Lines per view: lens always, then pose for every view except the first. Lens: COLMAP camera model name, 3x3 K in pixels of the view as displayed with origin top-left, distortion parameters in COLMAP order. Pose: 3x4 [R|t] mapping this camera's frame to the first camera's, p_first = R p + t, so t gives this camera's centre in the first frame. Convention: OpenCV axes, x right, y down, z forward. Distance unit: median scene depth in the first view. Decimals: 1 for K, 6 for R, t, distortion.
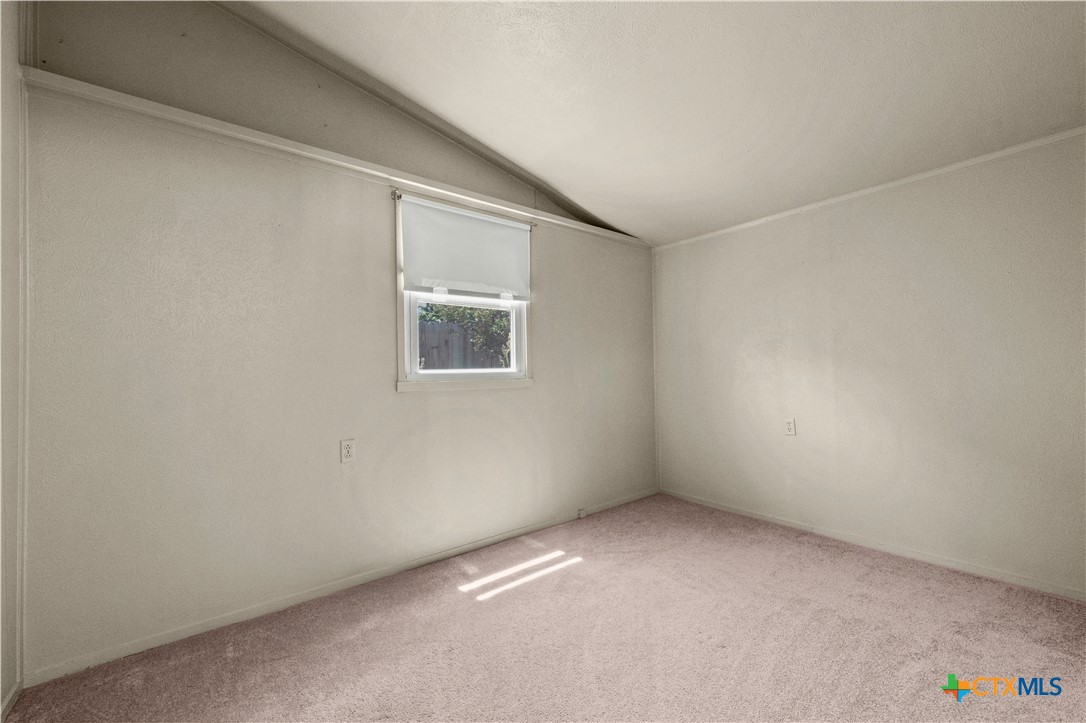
lens RADIAL K [[434.0, 0, 552.2], [0, 434.0, 365.3], [0, 0, 1]] dist [0.003229, -0.000810]
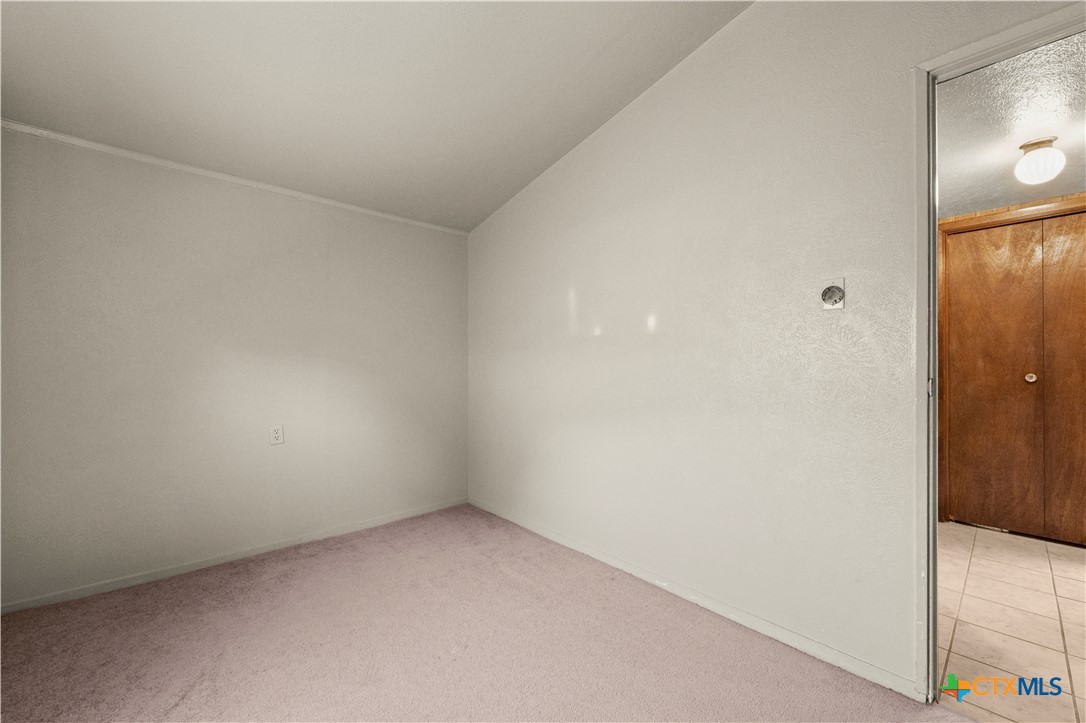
lens RADIAL K [[434.0, 0, 552.5], [0, 434.0, 366.4], [0, 0, 1]] dist [0.003229, -0.000810]
pose [[-0.062543, 0.014650, 0.997935, -0.414685], [-0.015141, 0.999763, -0.015625, 0.010428], [-0.997927, -0.016087, -0.062306, 0.578863]]
